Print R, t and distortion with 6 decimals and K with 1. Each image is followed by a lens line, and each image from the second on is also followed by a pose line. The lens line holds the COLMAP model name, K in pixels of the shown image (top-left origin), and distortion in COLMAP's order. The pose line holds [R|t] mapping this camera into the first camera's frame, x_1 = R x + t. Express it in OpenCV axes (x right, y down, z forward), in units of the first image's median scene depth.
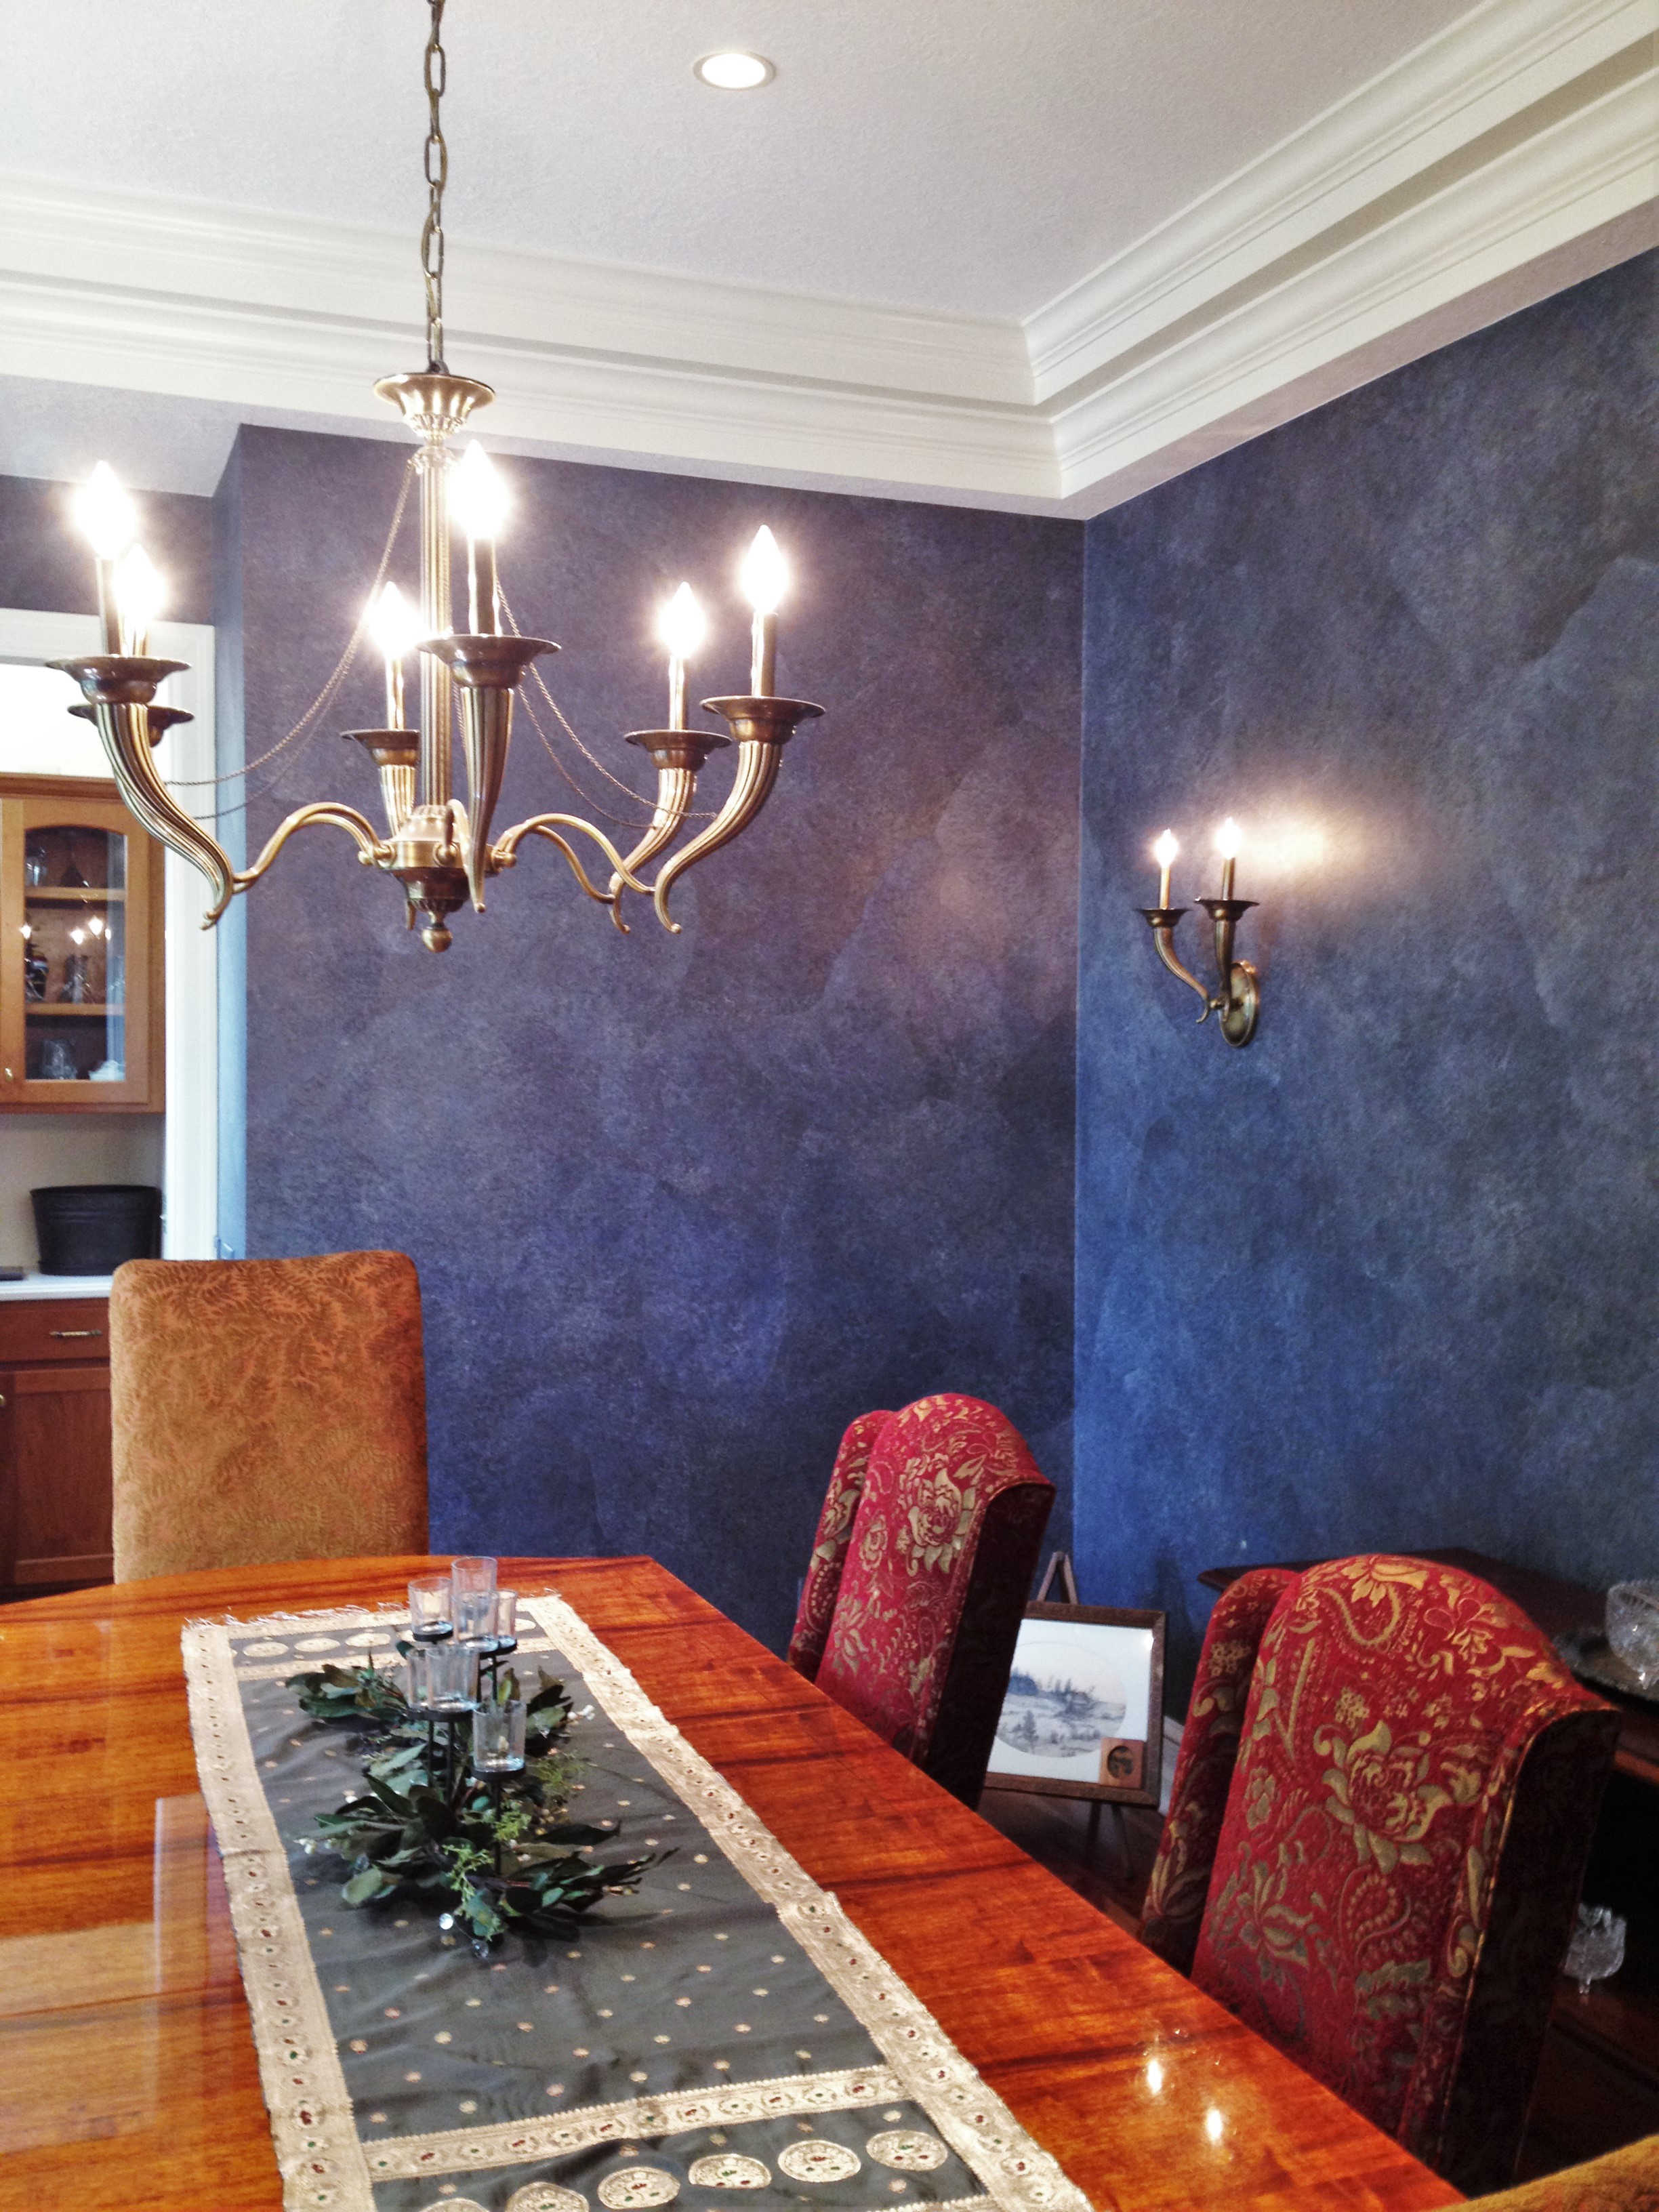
lens RADIAL K [[2076.7, 0, 829.5], [0, 2076.7, 1106.0], [0, 0, 1]] dist [0.189507, -0.445212]
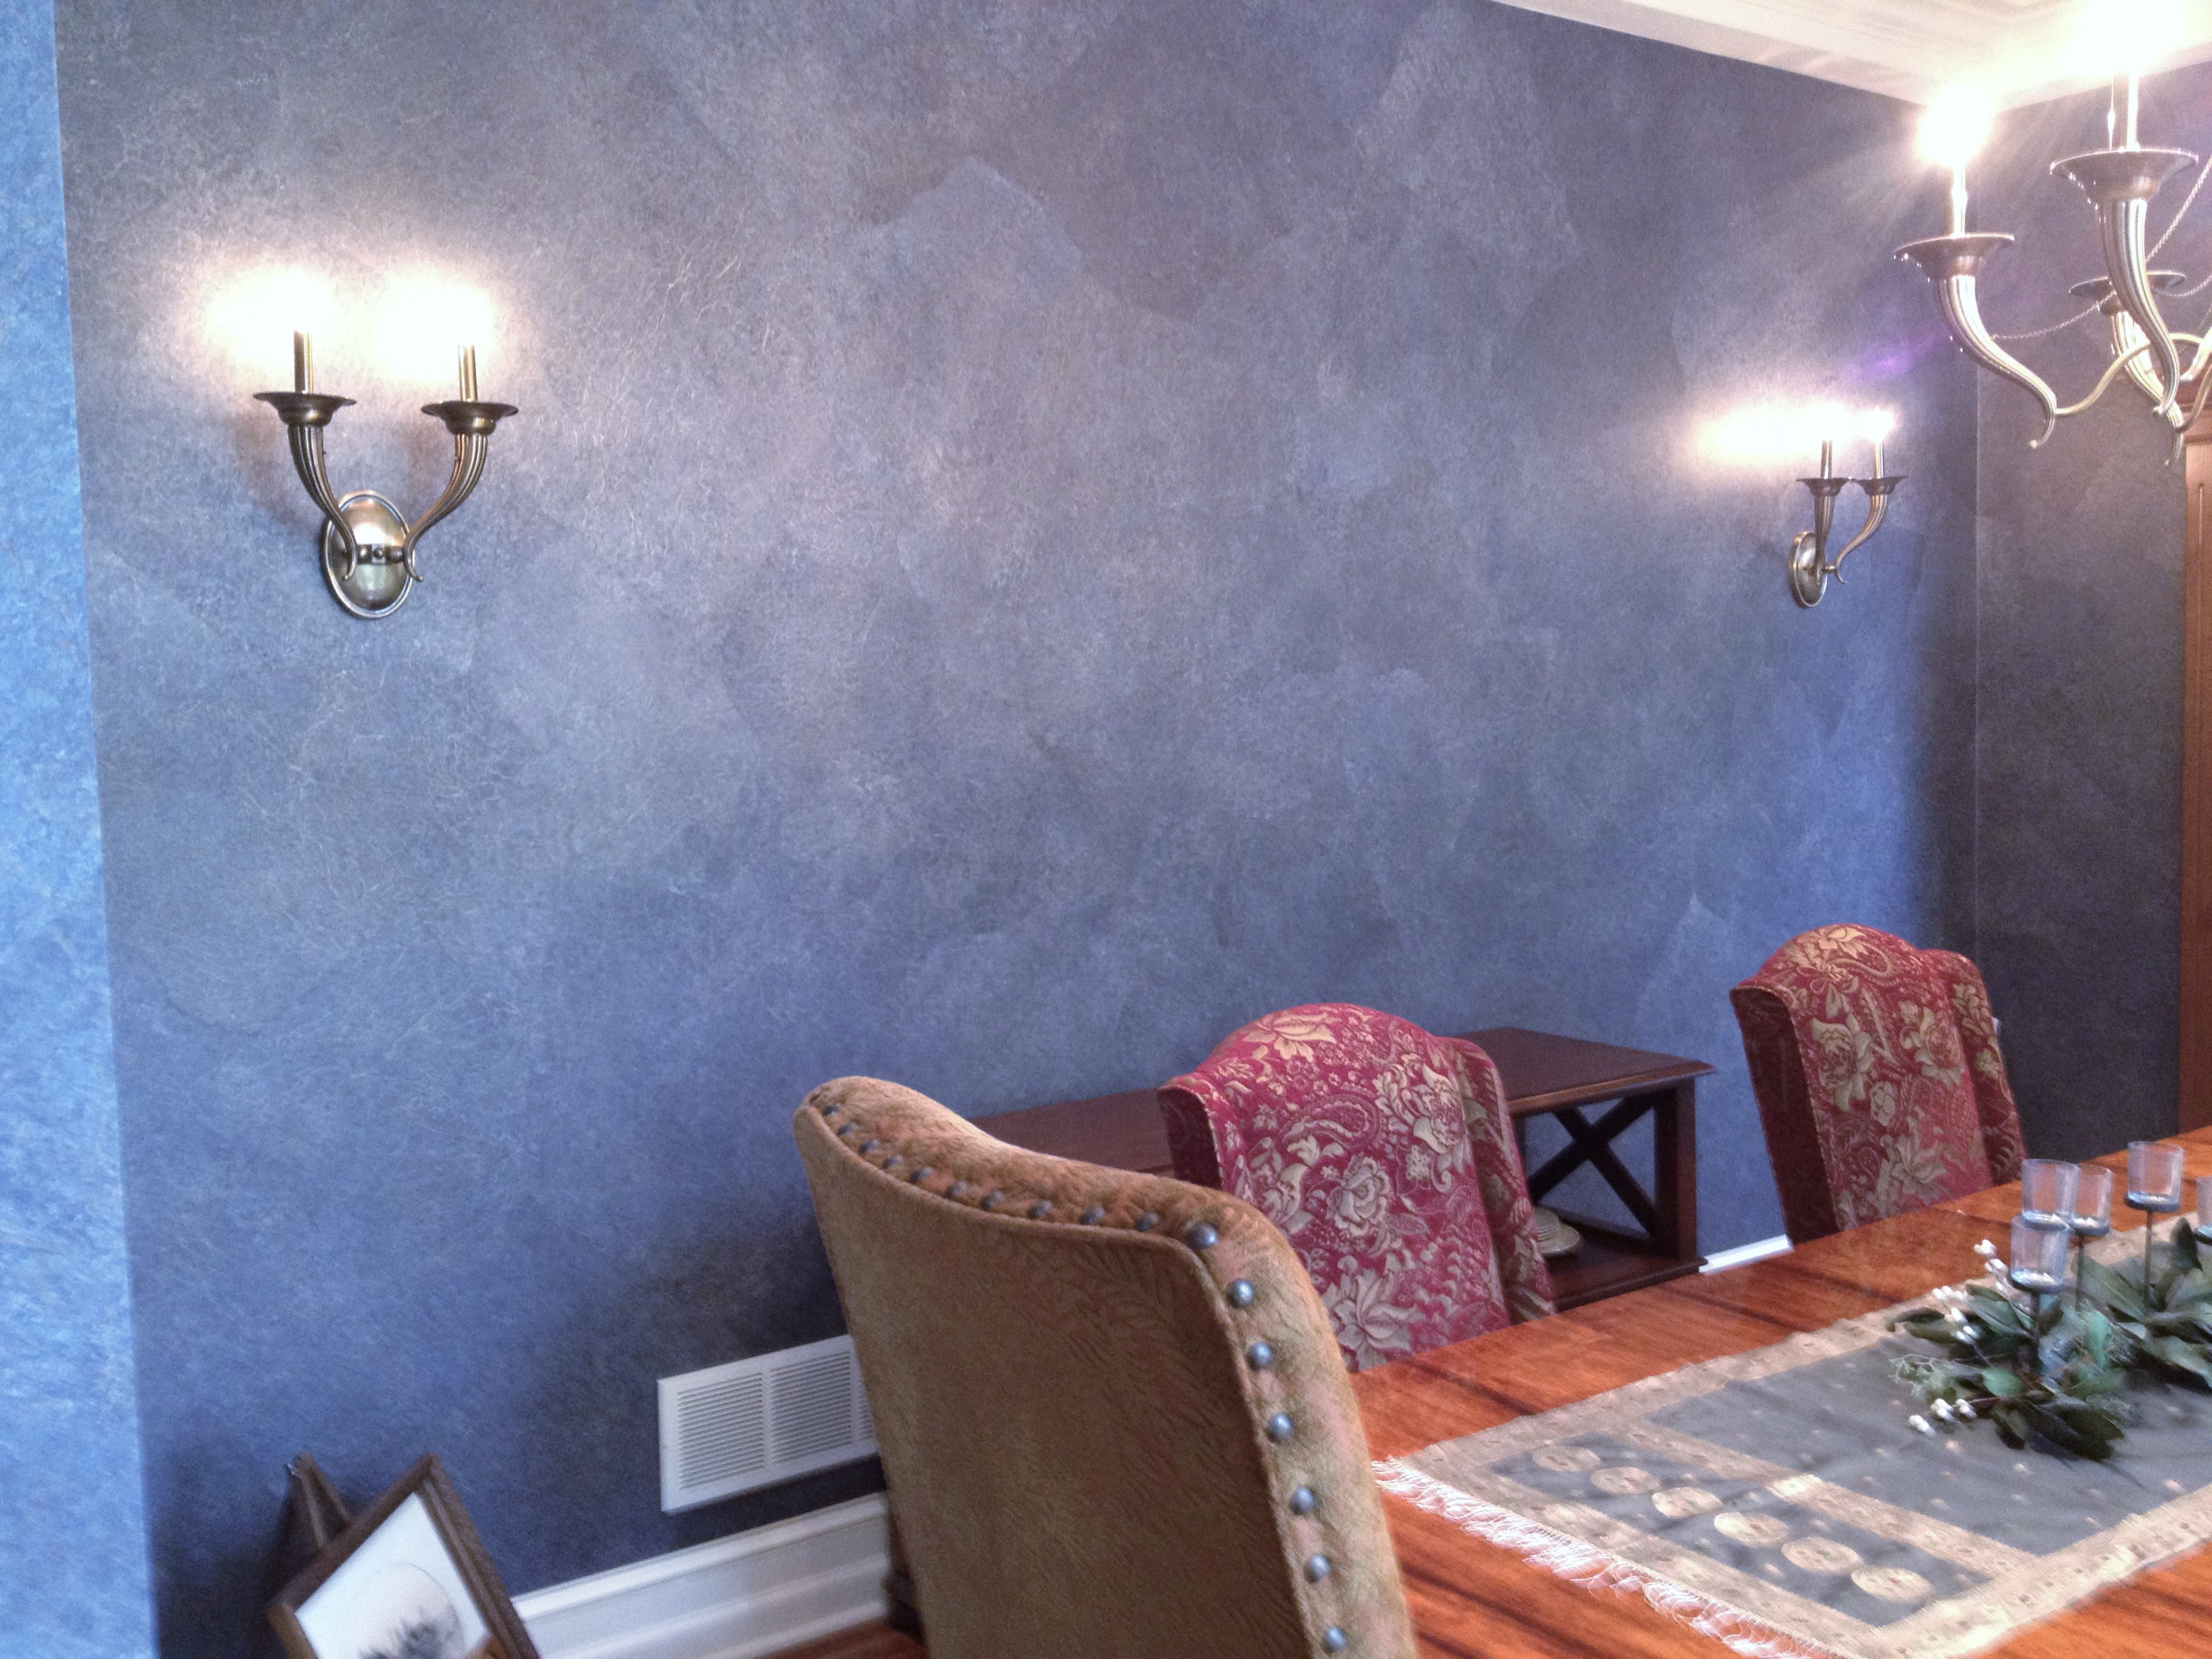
lens RADIAL K [[2076.7, 0, 1106.0], [0, 2076.7, 829.5], [0, 0, 1]] dist [0.189507, -0.445212]
pose [[-0.254630, -0.072498, 0.964317, -0.669675], [0.046383, 0.995123, 0.087062, -0.010531], [-0.965926, 0.066896, -0.250025, 1.176363]]
